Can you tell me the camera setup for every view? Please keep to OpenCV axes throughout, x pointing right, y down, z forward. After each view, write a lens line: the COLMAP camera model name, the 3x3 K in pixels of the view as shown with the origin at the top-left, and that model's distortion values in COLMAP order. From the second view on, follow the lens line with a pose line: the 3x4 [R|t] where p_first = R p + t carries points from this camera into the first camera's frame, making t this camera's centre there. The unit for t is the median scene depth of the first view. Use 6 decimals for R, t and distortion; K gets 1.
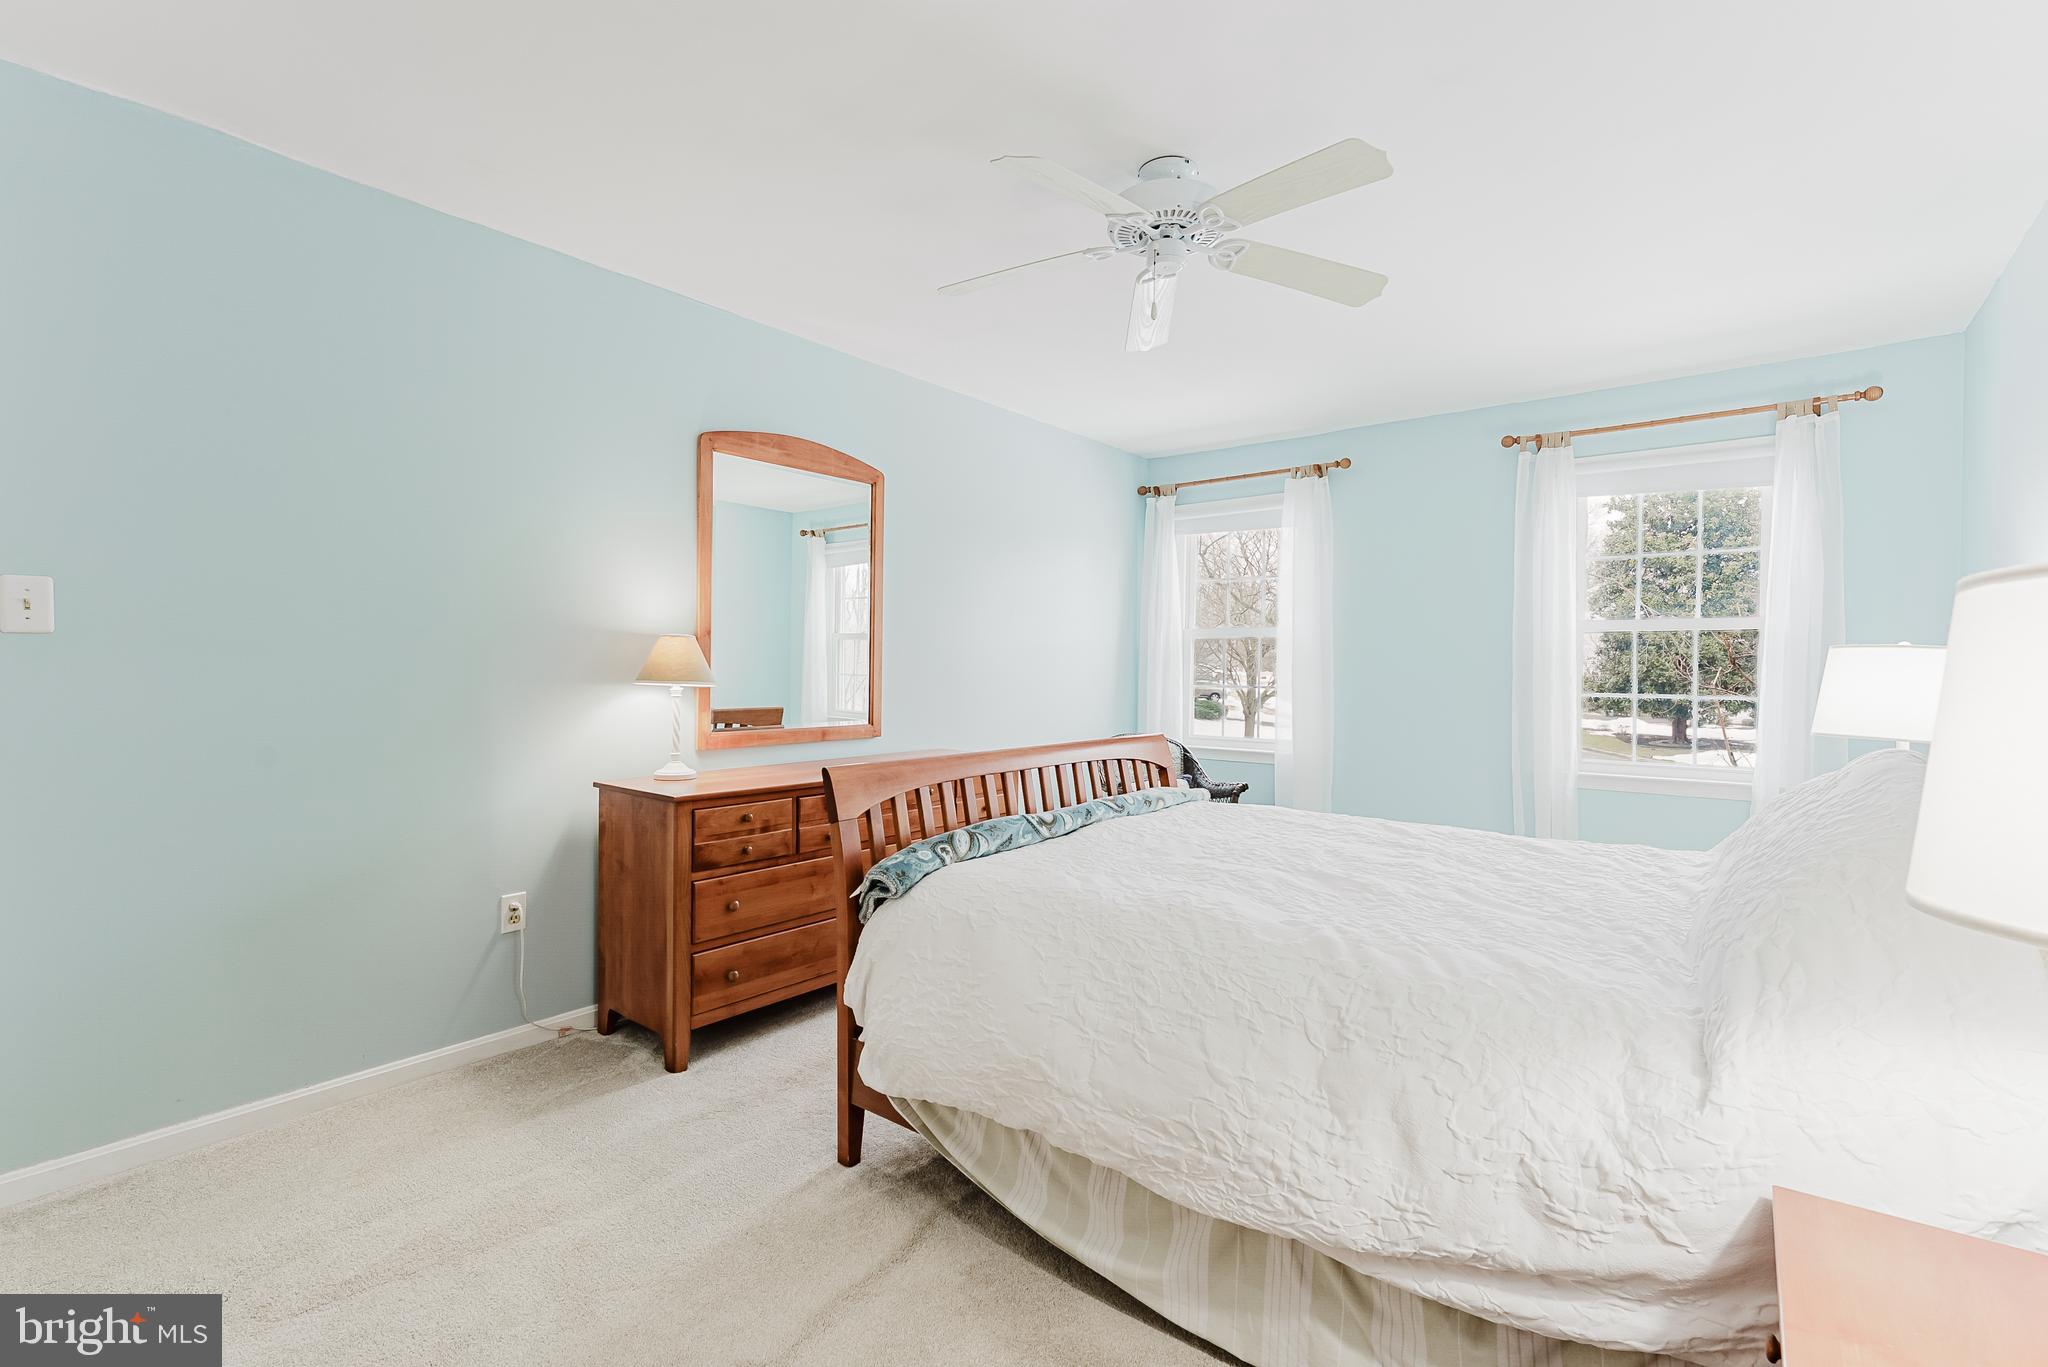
lens RADIAL K [[919.0, 0, 1026.1], [0, 919.0, 671.4], [0, 0, 1]] dist [-0.000209, -0.000156]
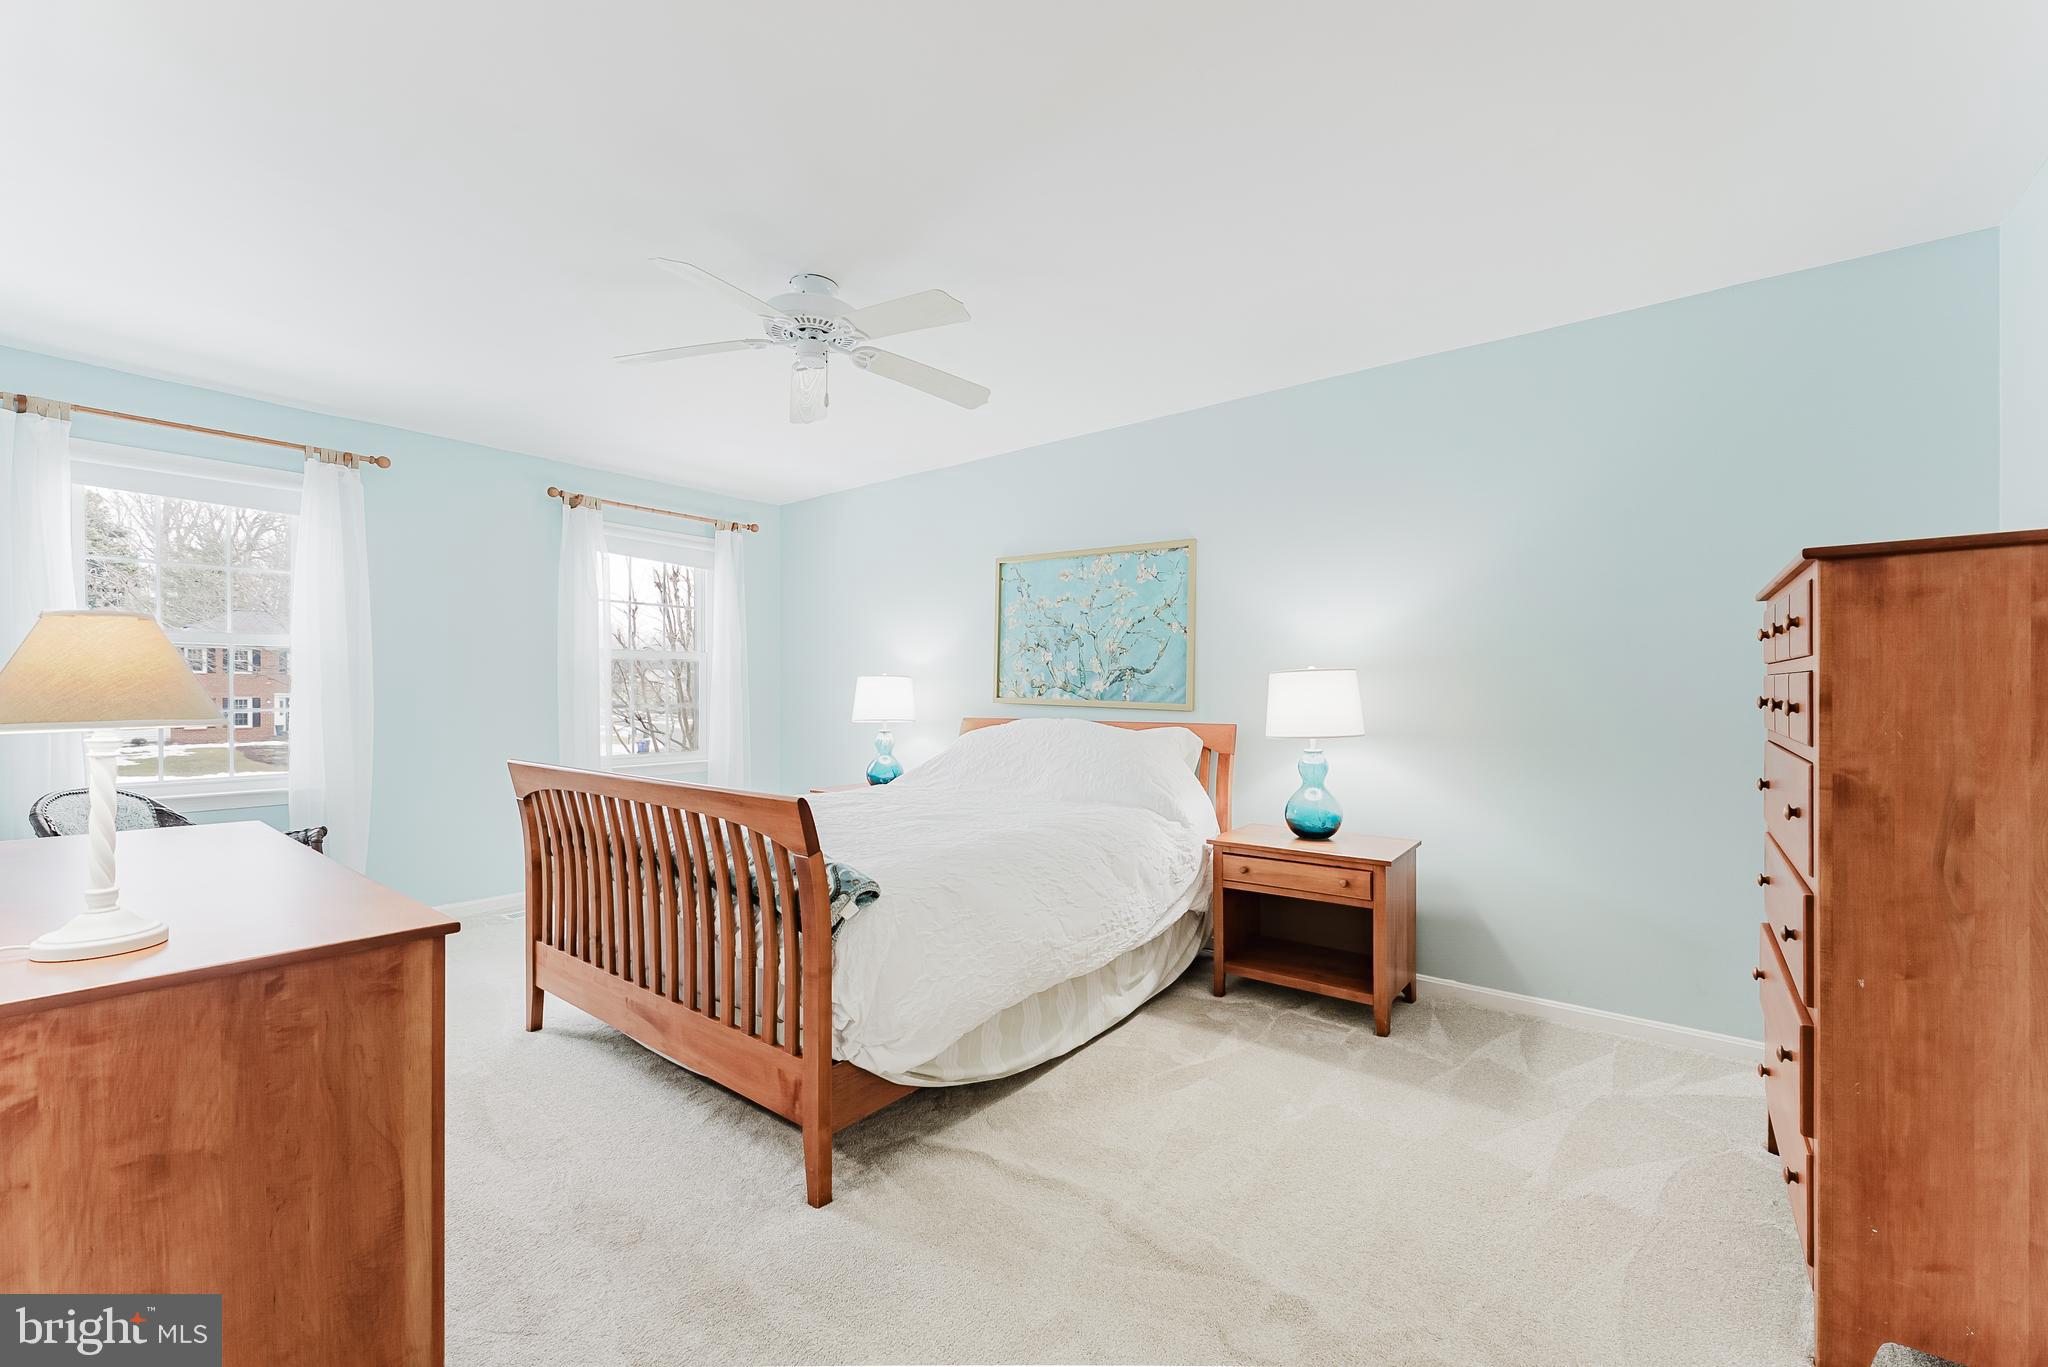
lens RADIAL K [[826.5, 0, 1026.9], [0, 826.5, 697.3], [0, 0, 1]] dist [-0.000952, -0.000236]
pose [[-0.006931, -0.014724, 0.999868, -0.834579], [0.002854, 0.999887, 0.014744, -0.004464], [-0.999972, 0.002956, -0.006889, 0.629090]]
